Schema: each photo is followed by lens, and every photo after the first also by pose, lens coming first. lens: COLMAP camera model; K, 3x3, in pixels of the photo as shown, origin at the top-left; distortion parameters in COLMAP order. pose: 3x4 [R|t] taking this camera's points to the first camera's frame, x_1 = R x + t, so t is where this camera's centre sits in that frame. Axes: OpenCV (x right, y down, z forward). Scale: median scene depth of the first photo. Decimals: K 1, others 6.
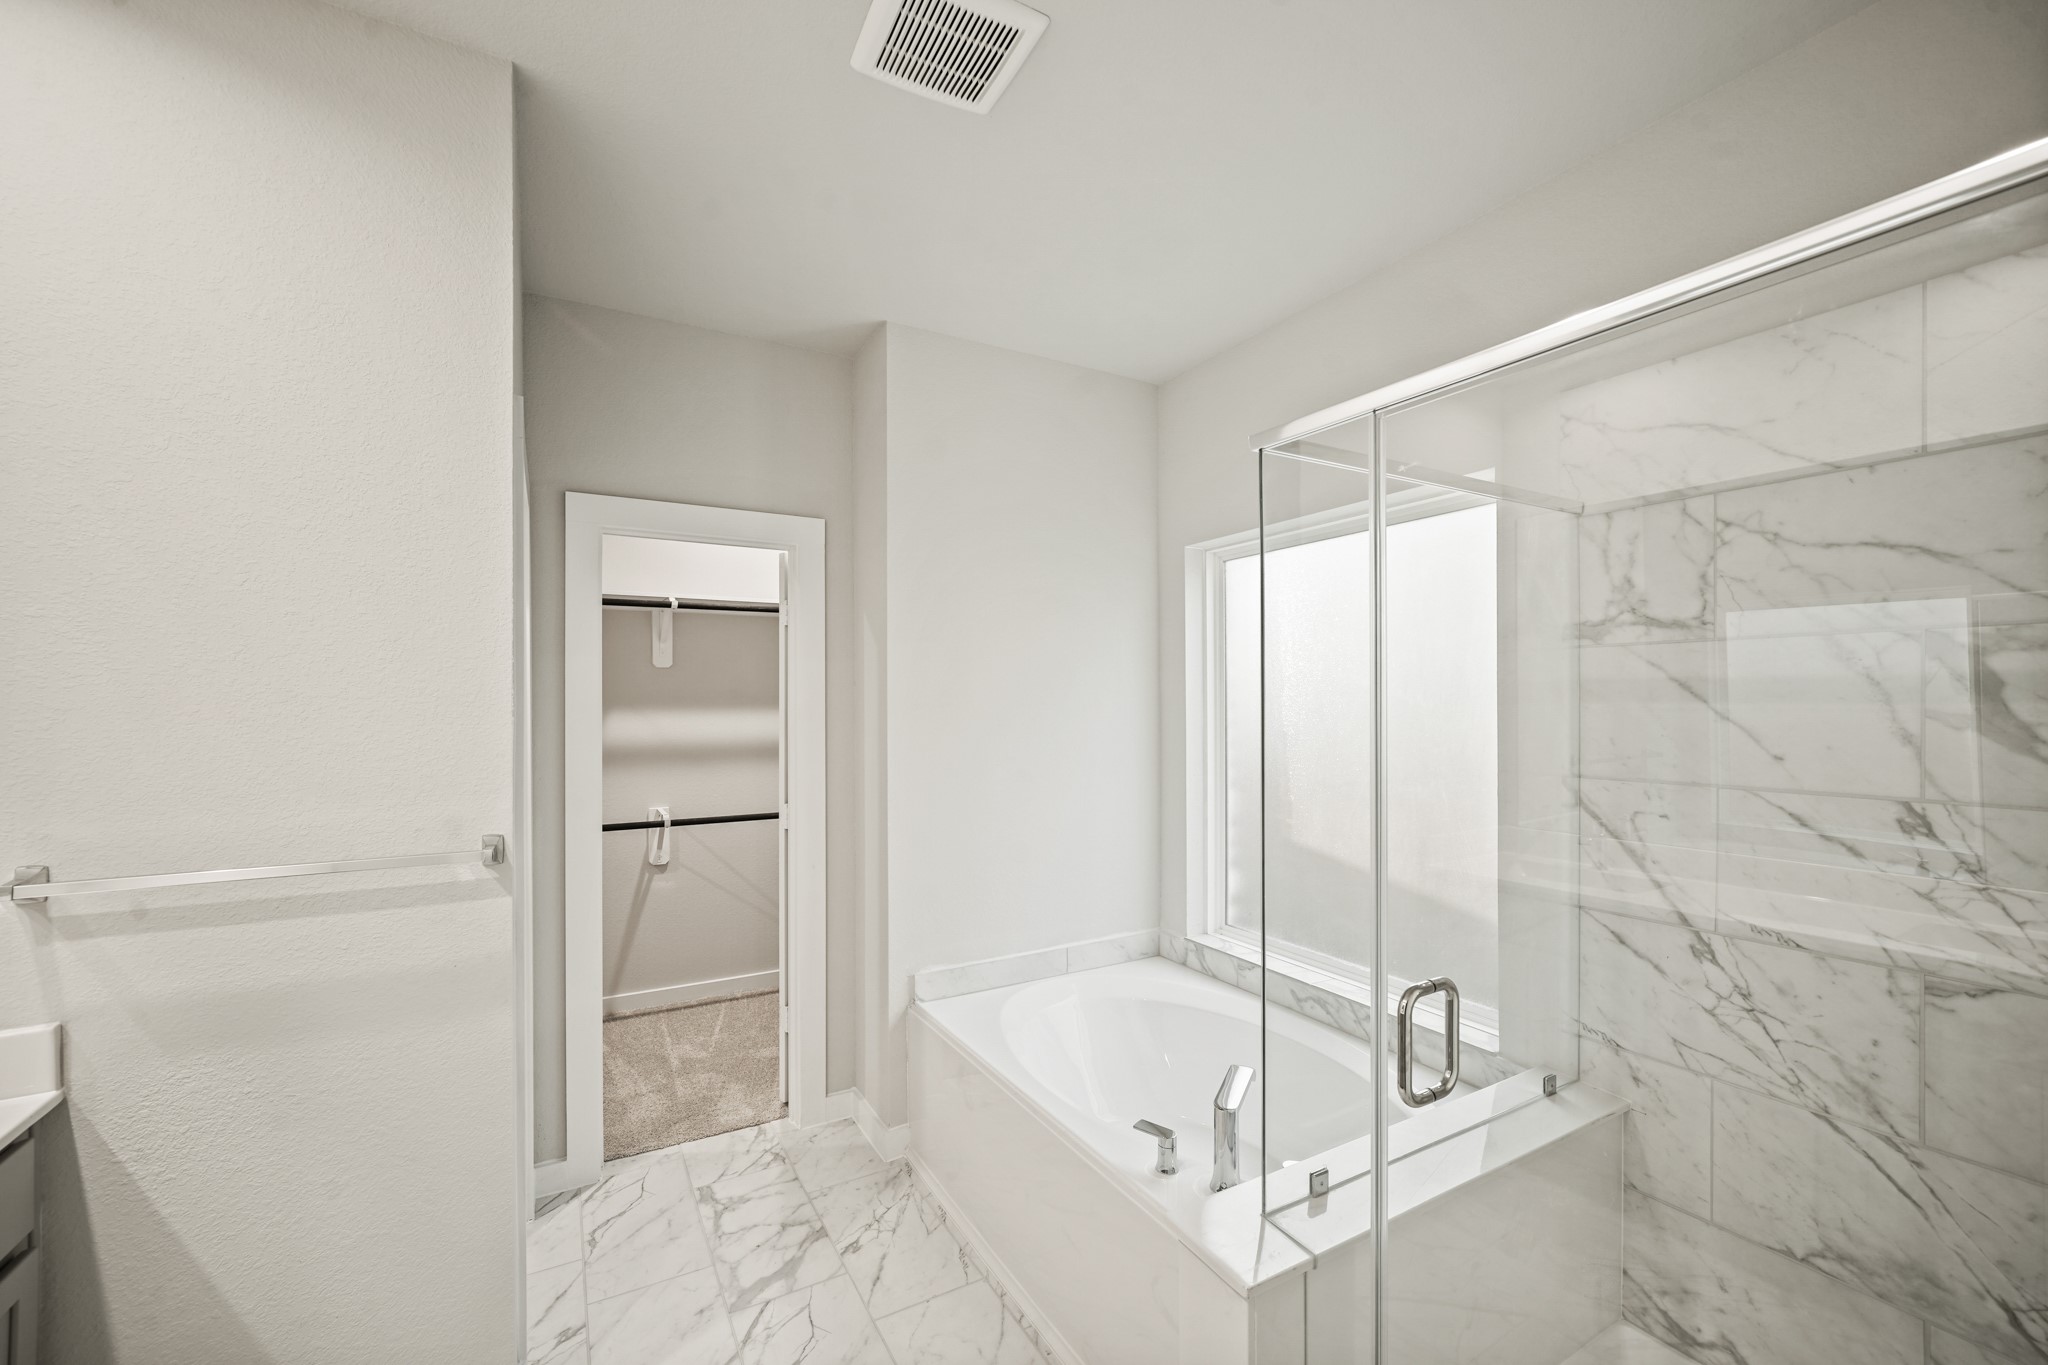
lens RADIAL K [[819.2, 0, 1016.5], [0, 819.2, 698.1], [0, 0, 1]] dist [0.003143, 0.000760]
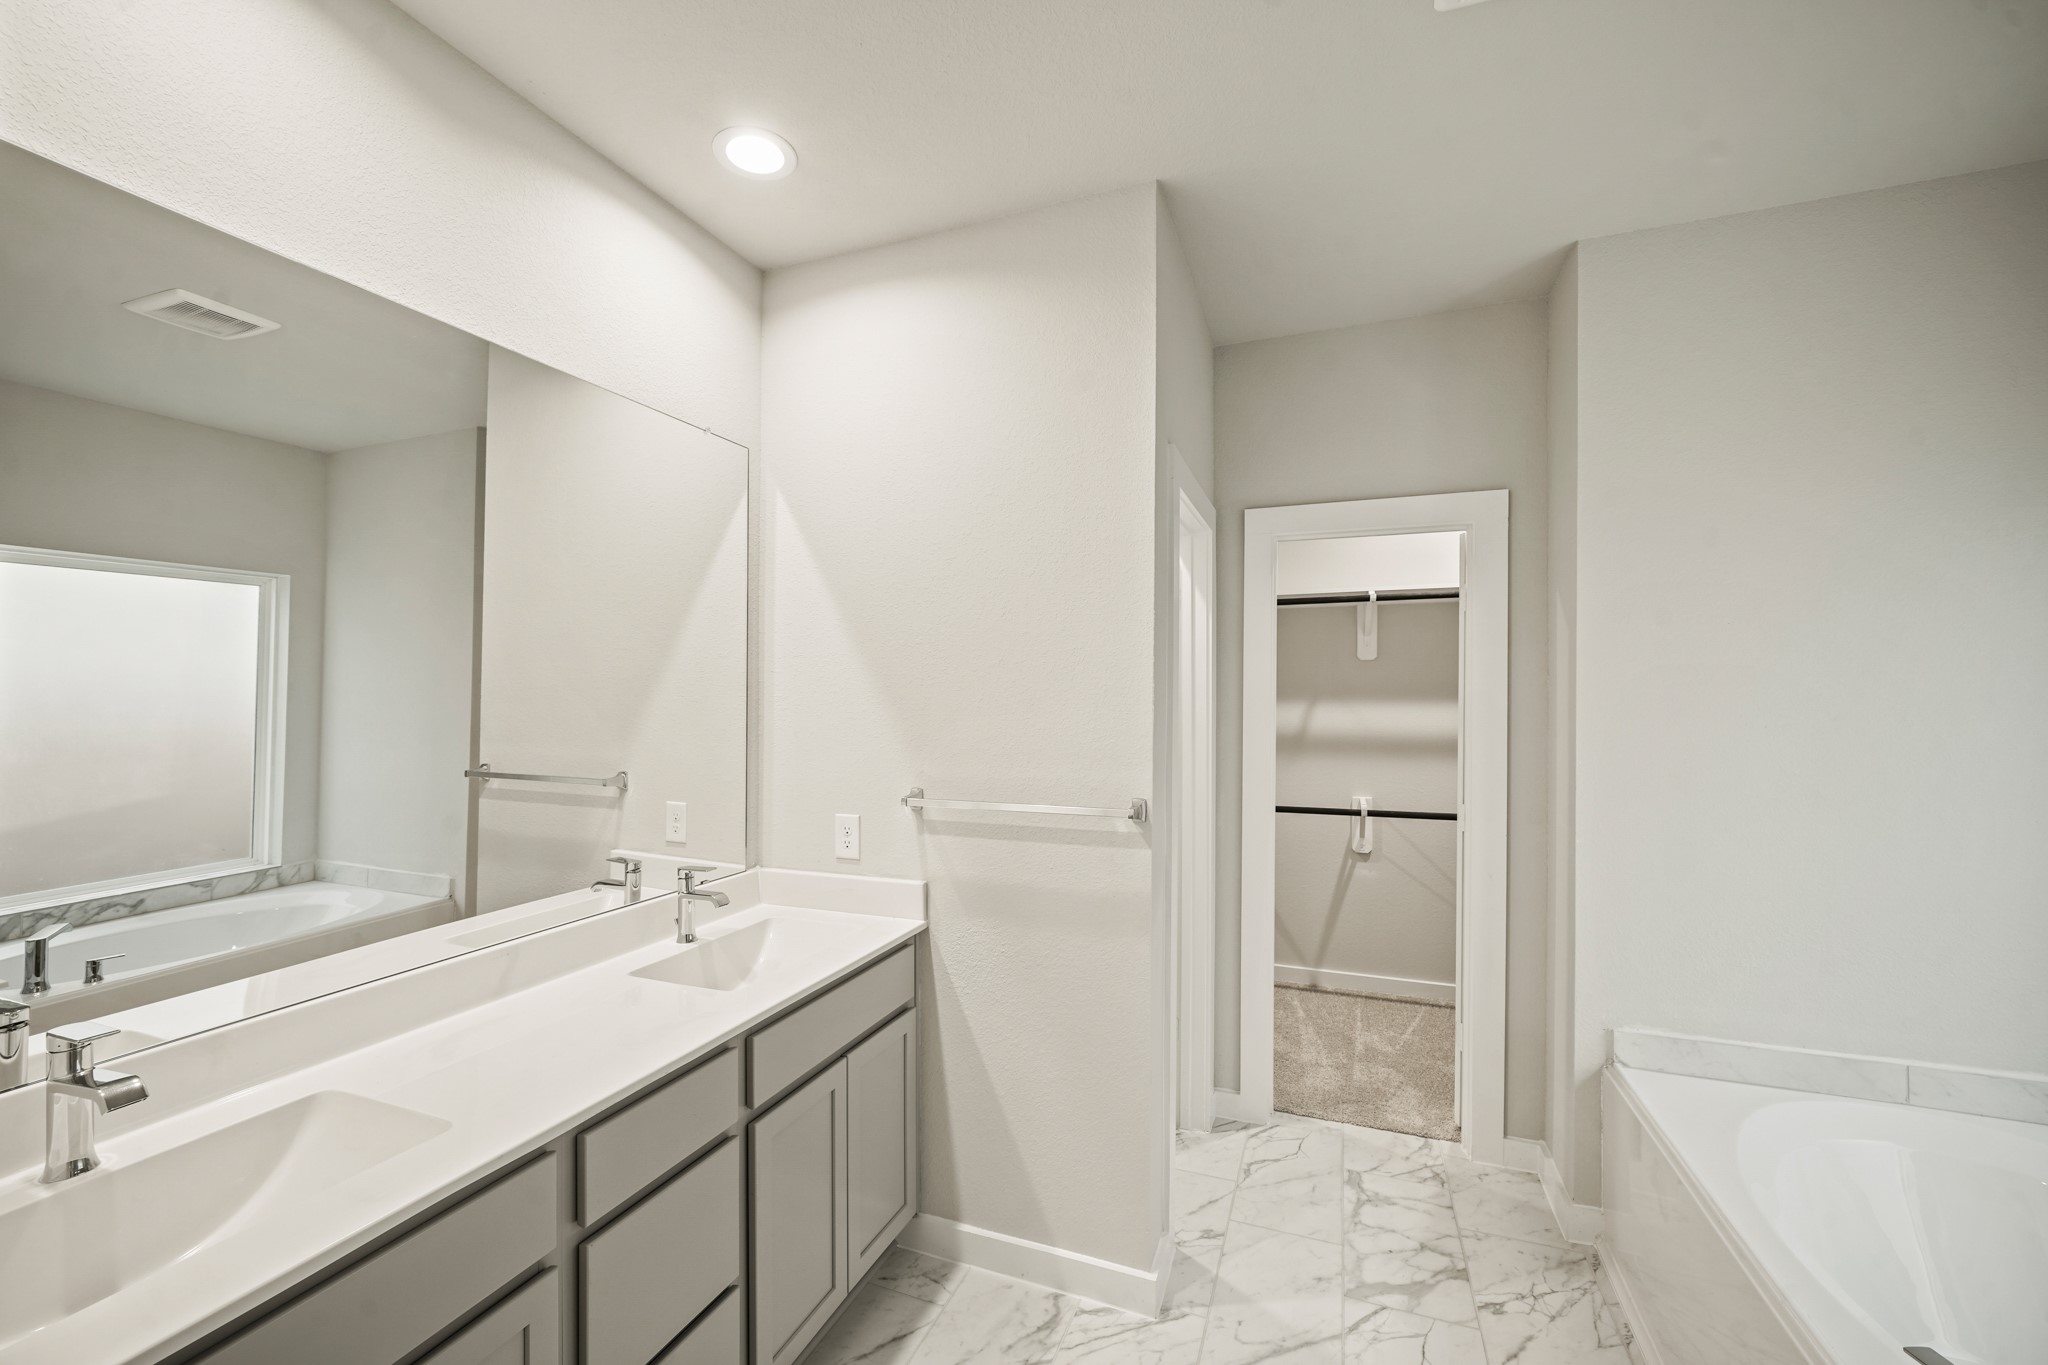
lens RADIAL K [[819.2, 0, 1025.9], [0, 819.2, 685.0], [0, 0, 1]] dist [0.003143, 0.000760]
pose [[0.652330, -0.005056, -0.757919, 0.117881], [0.000477, 0.999980, -0.006260, 0.000029], [0.757935, 0.003722, 0.652319, 0.025551]]
